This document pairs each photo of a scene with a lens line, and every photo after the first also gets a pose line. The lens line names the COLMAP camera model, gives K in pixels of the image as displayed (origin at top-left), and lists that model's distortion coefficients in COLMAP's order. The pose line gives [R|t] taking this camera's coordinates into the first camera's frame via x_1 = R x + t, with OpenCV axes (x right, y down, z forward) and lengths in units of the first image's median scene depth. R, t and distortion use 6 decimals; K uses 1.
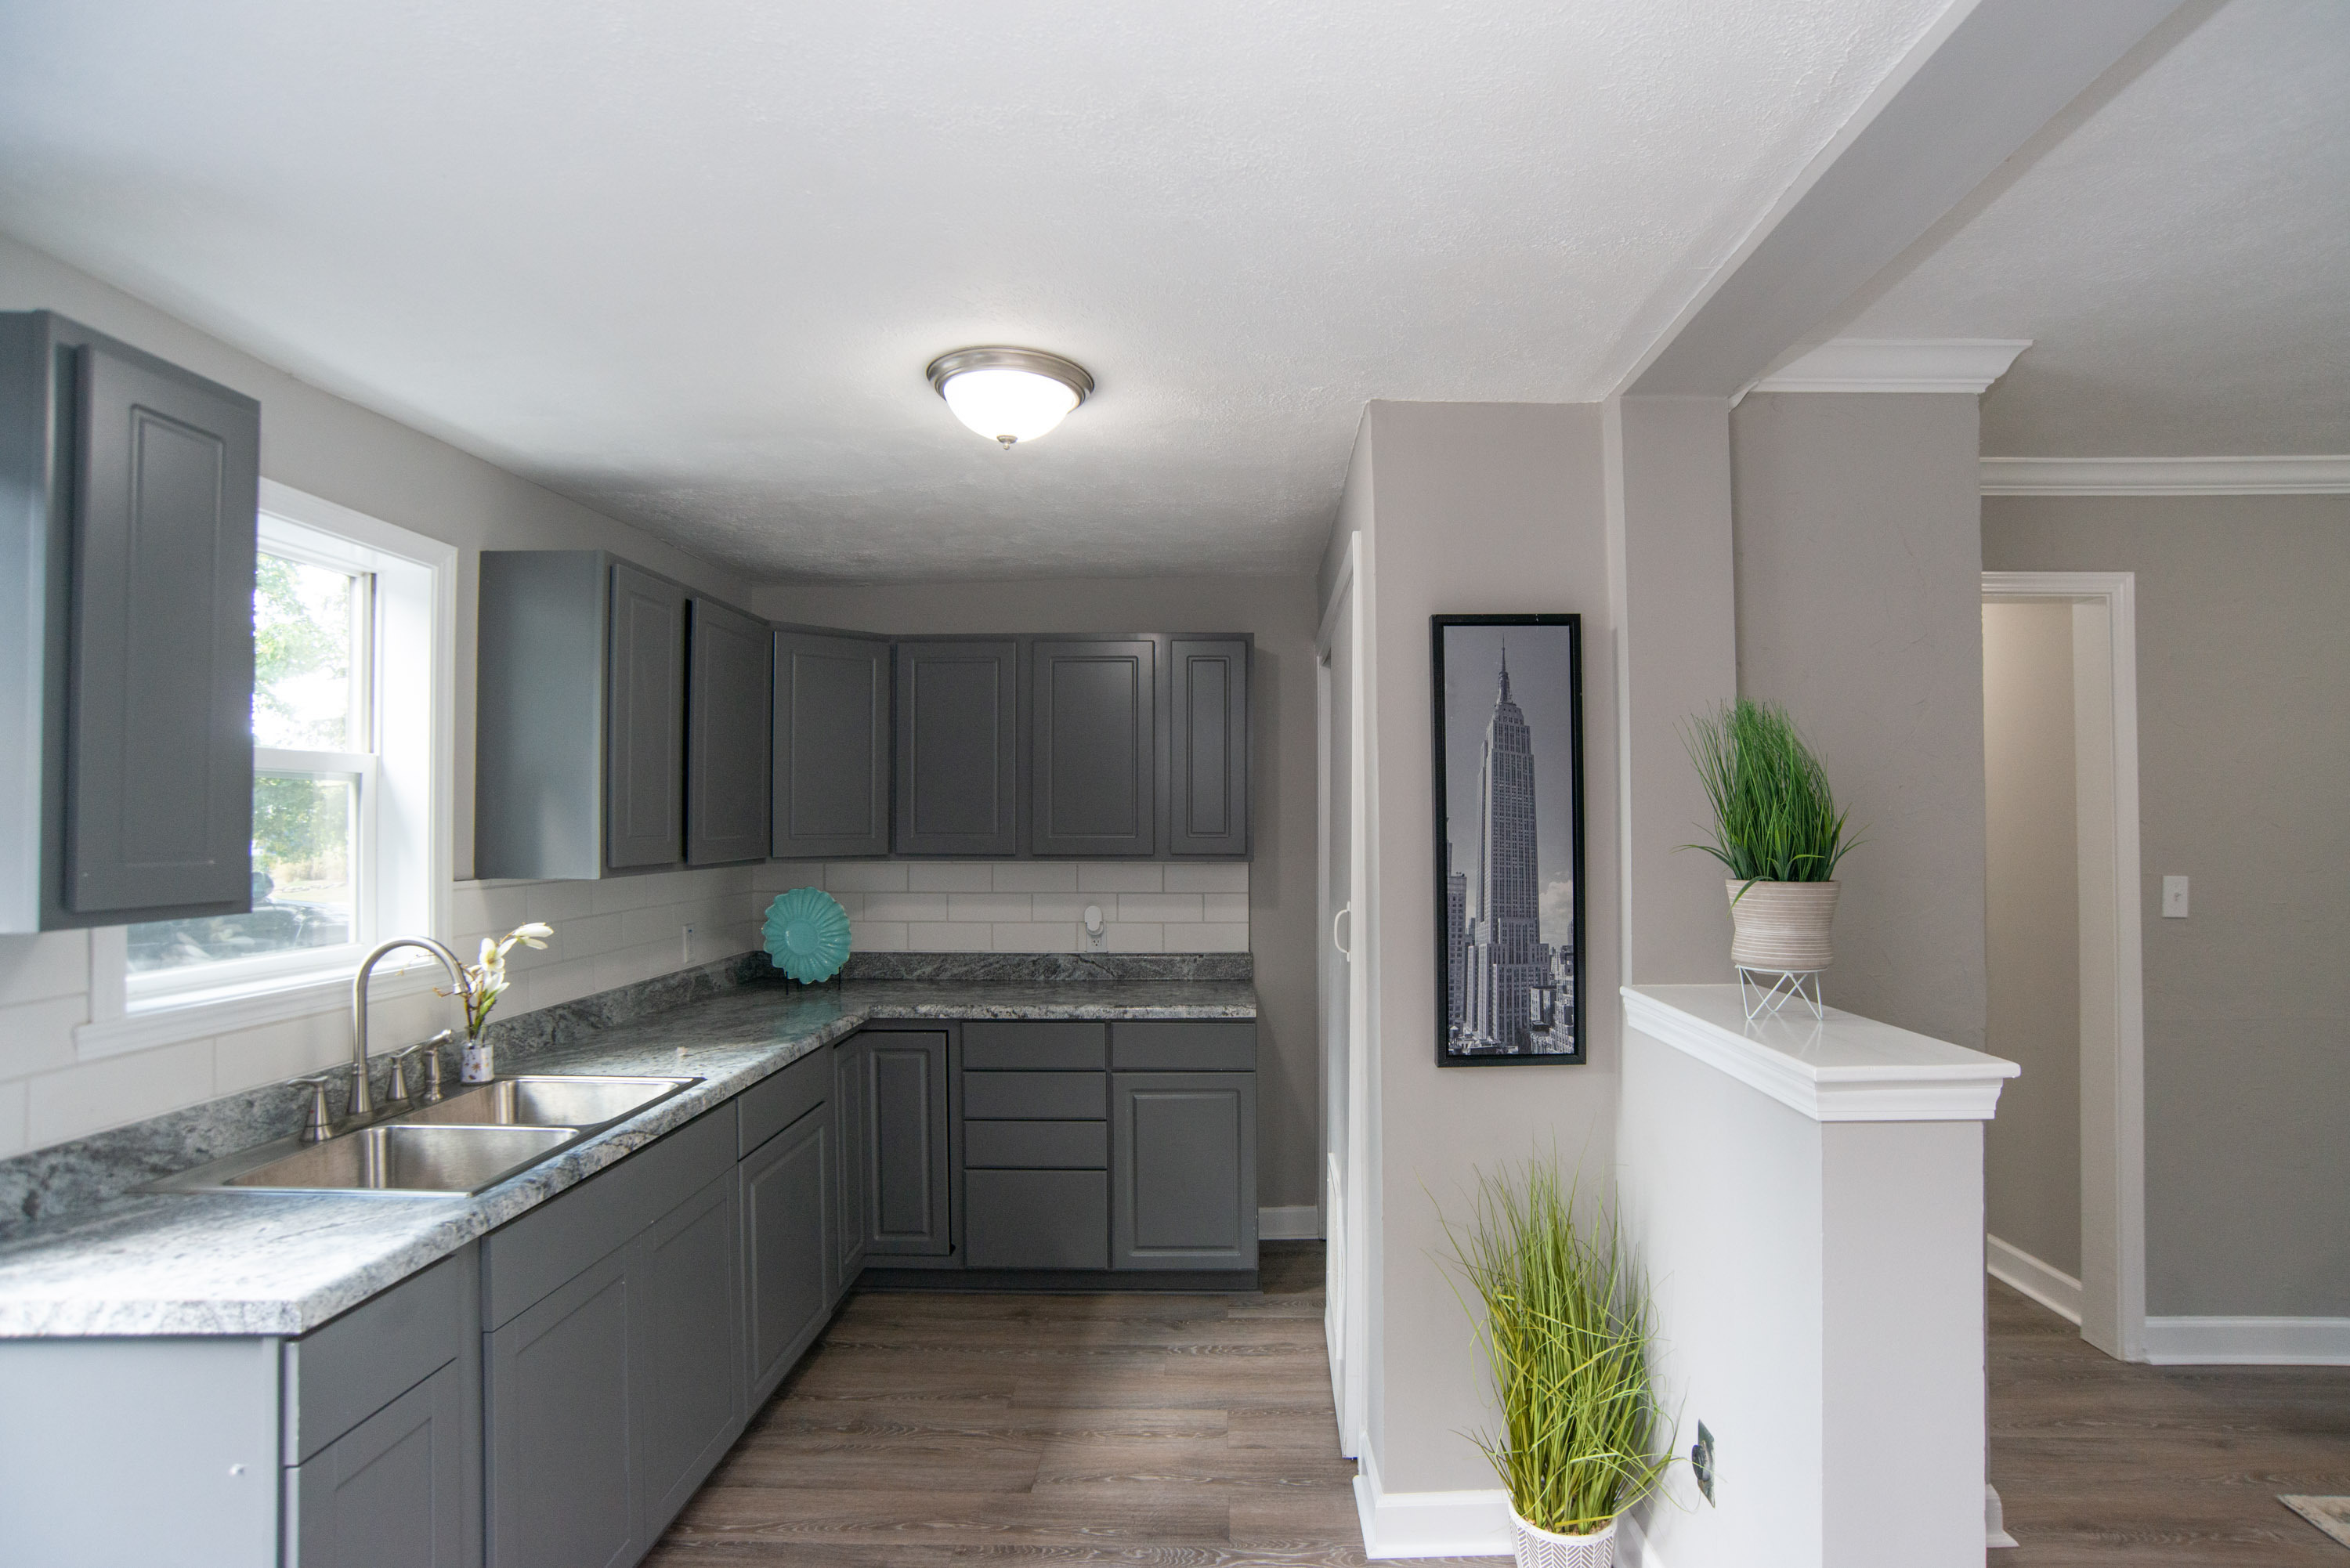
lens RADIAL K [[1188.7, 0, 1205.7], [0, 1188.7, 810.4], [0, 0, 1]] dist [-0.090198, 0.050369]
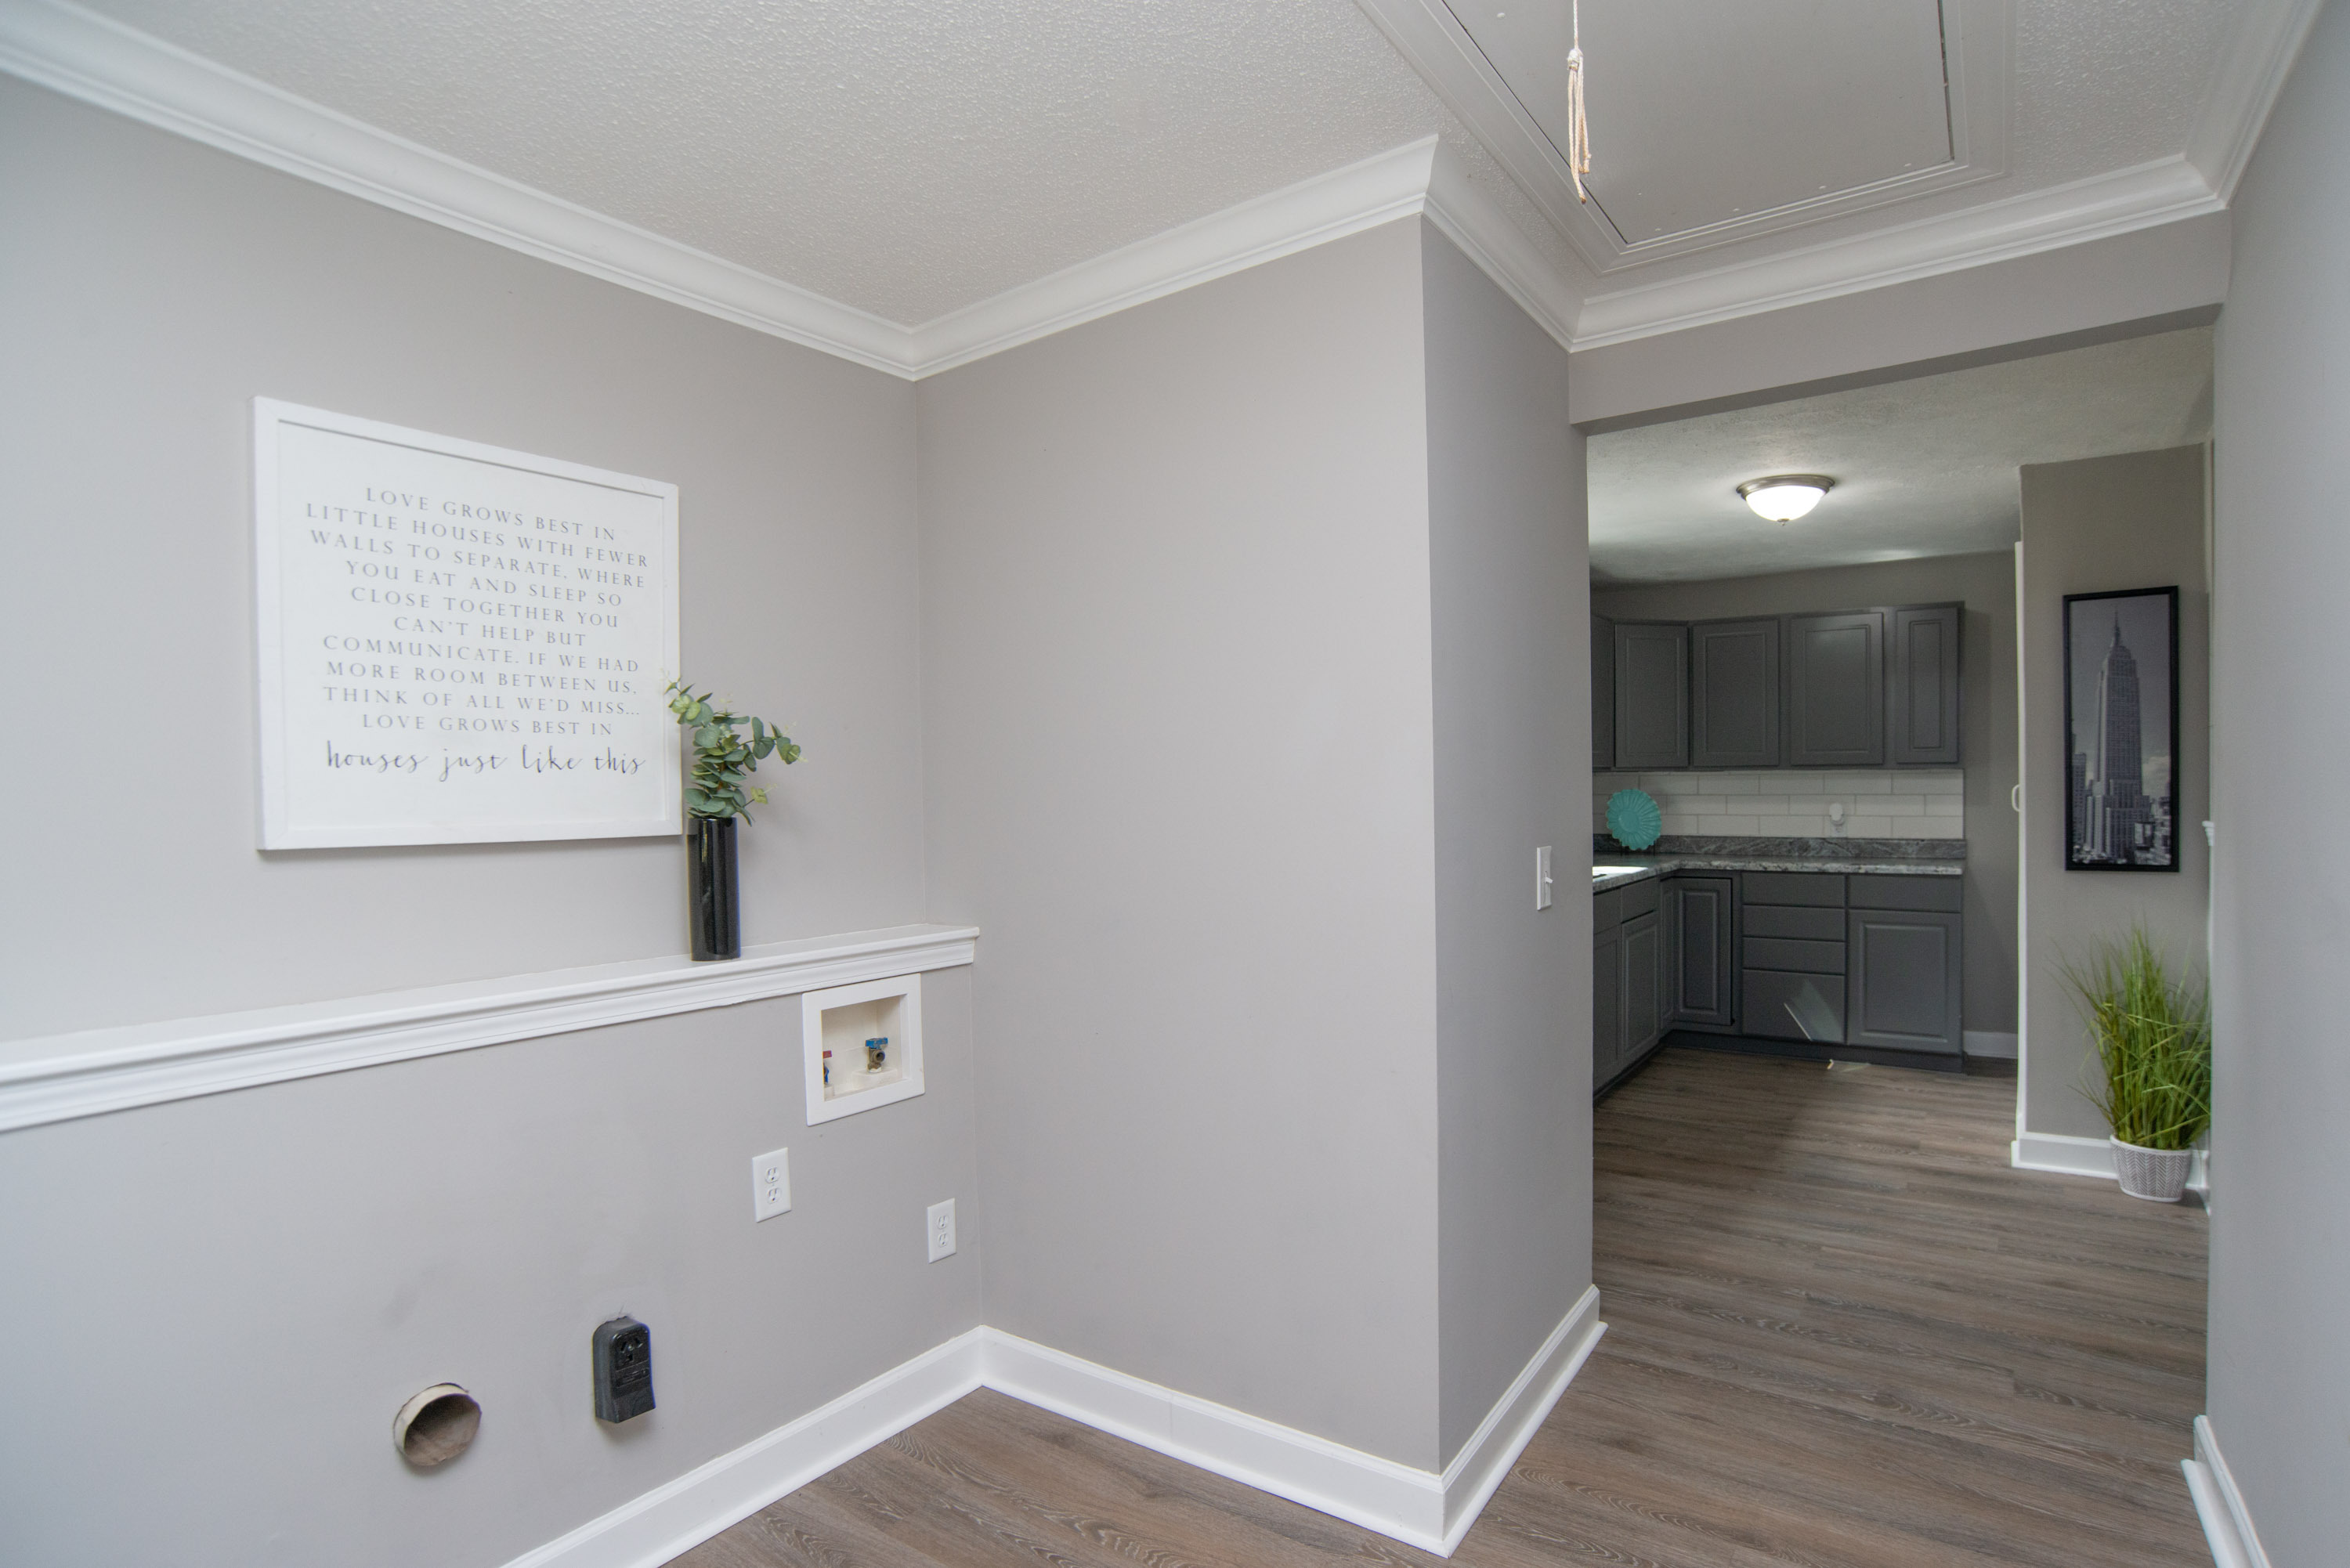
lens RADIAL K [[1178.6, 0, 1203.4], [0, 1178.6, 815.9], [0, 0, 1]] dist [-0.090002, 0.049330]
pose [[0.827322, 0.005867, -0.561697, 0.085748], [0.014576, 0.999385, 0.031908, 0.067779], [0.561539, -0.034585, 0.826727, -0.913952]]
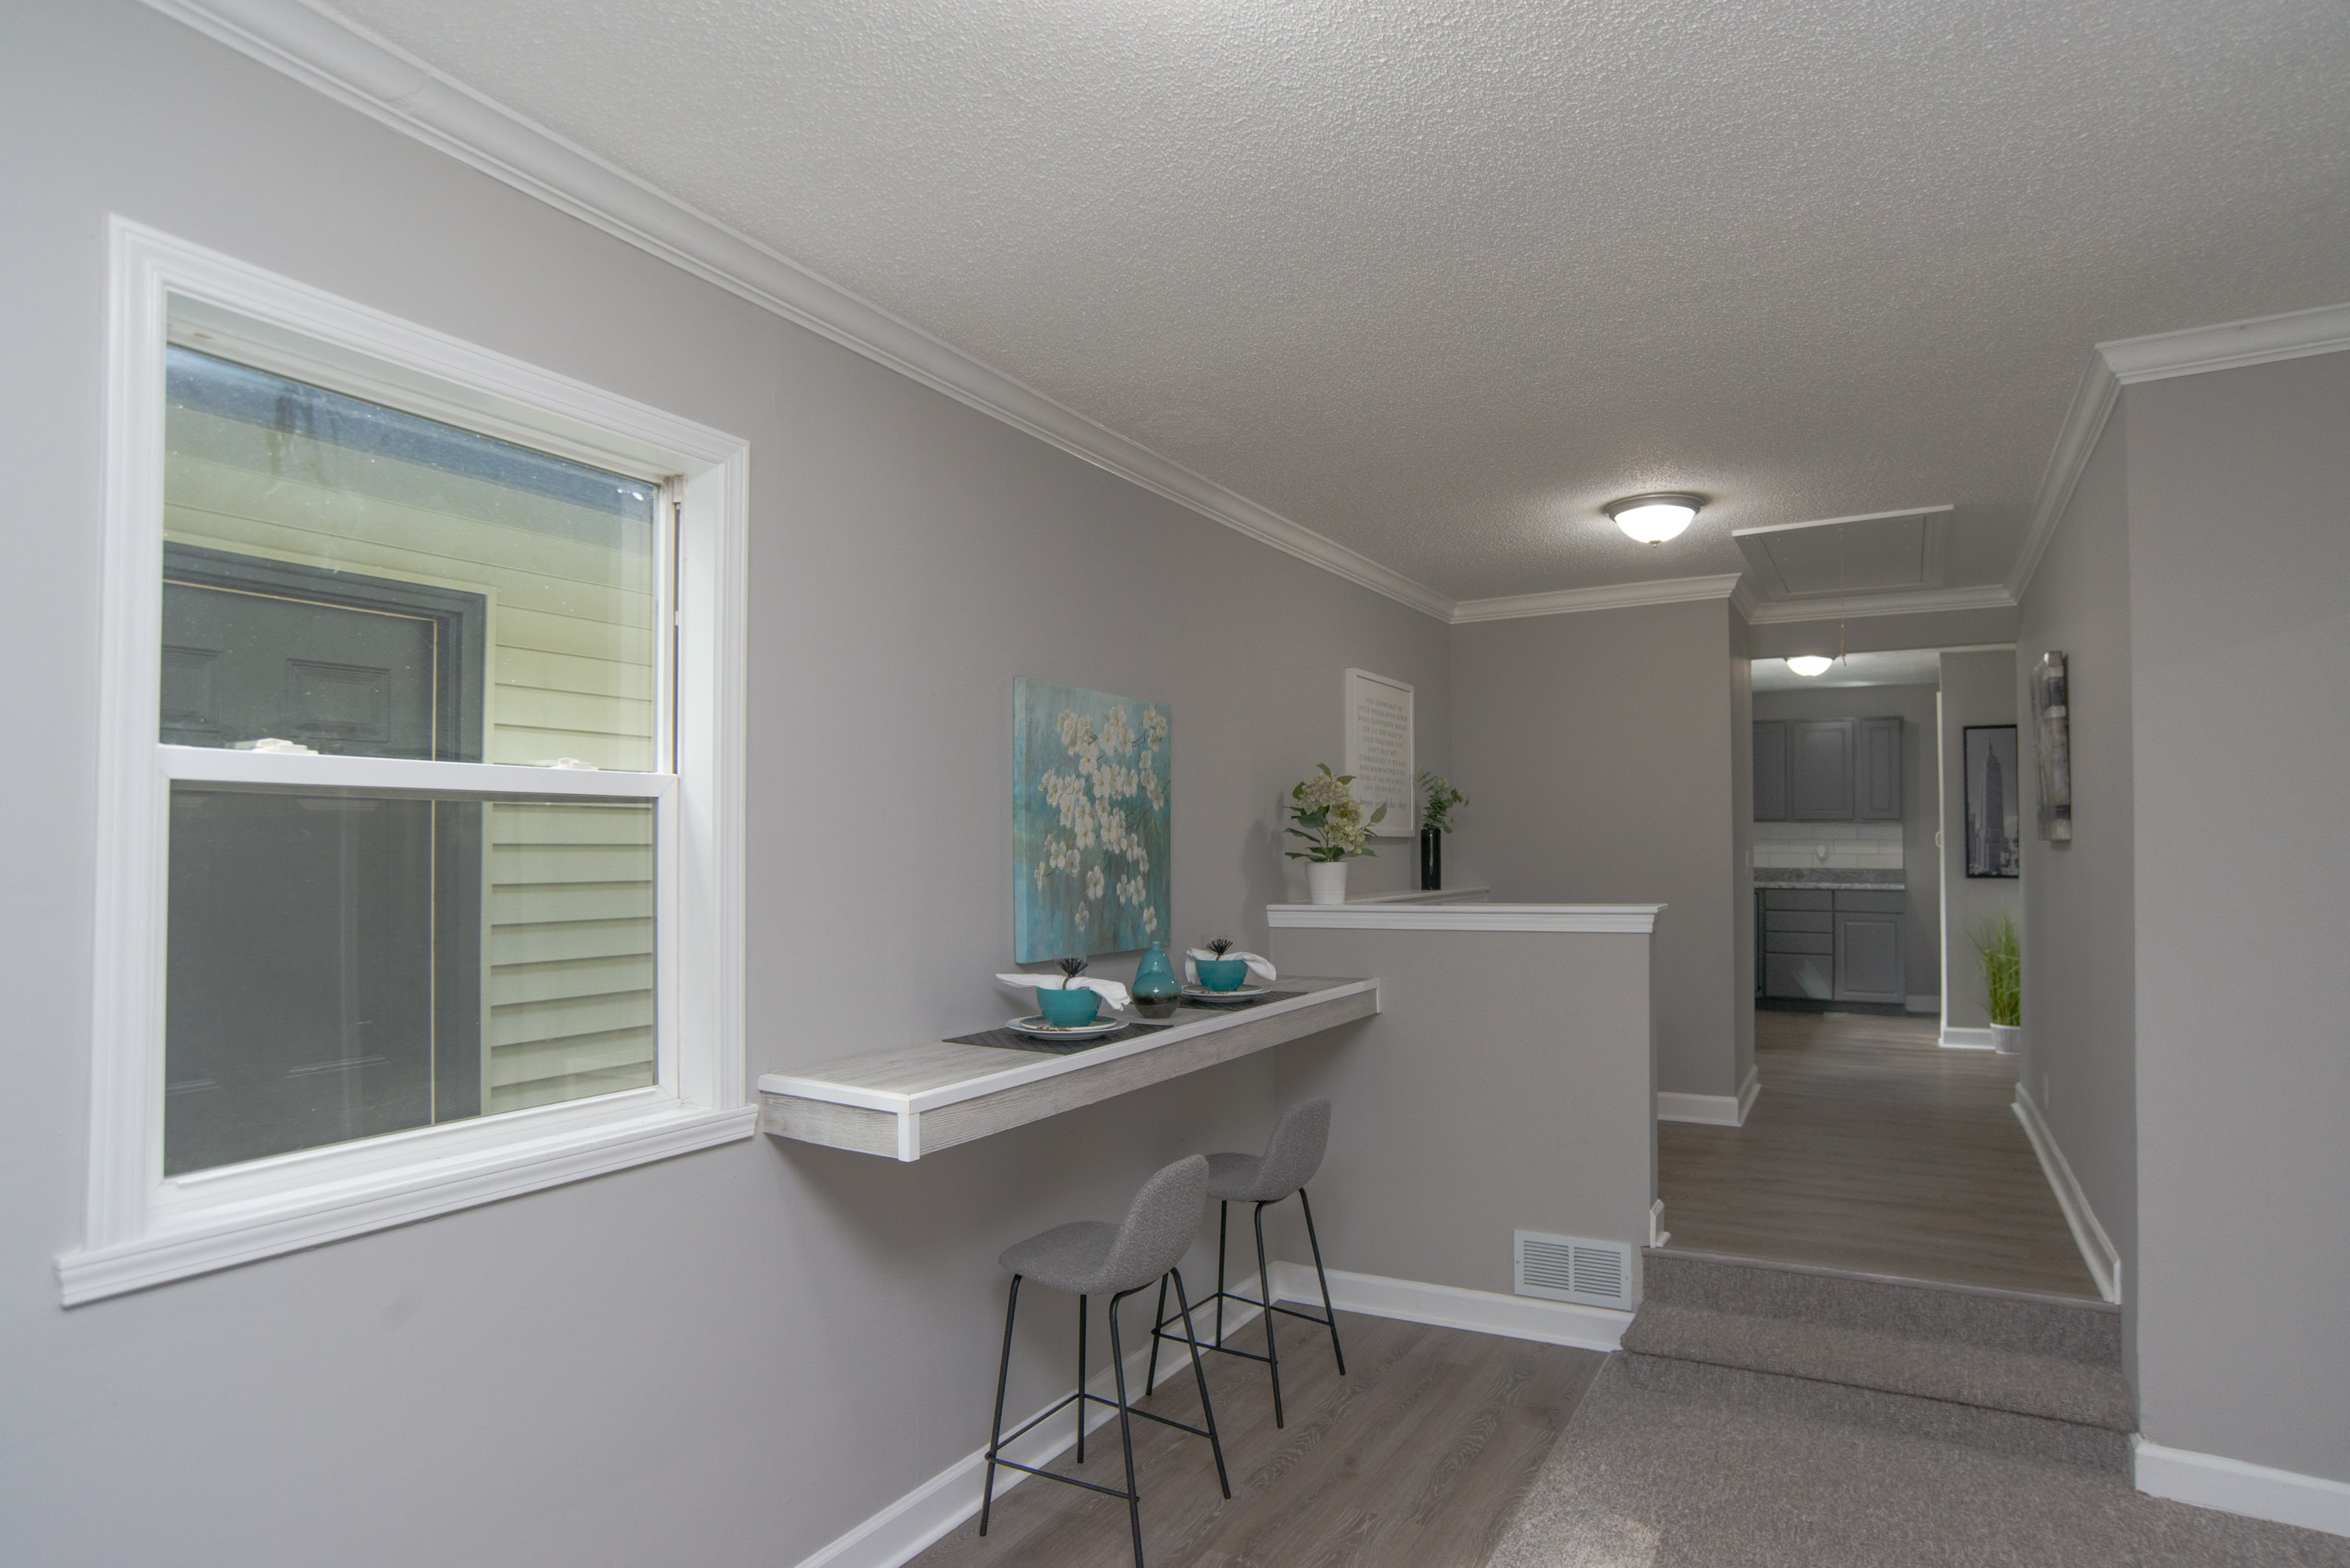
lens RADIAL K [[1272.7, 0, 1234.5], [0, 1272.7, 819.6], [0, 0, 1]] dist [-0.032494, 0.001643]
pose [[0.888738, -0.003158, -0.458405, 0.014220], [-0.001178, 0.999957, -0.009174, 0.093583], [0.458414, 0.008693, 0.888696, -2.456461]]
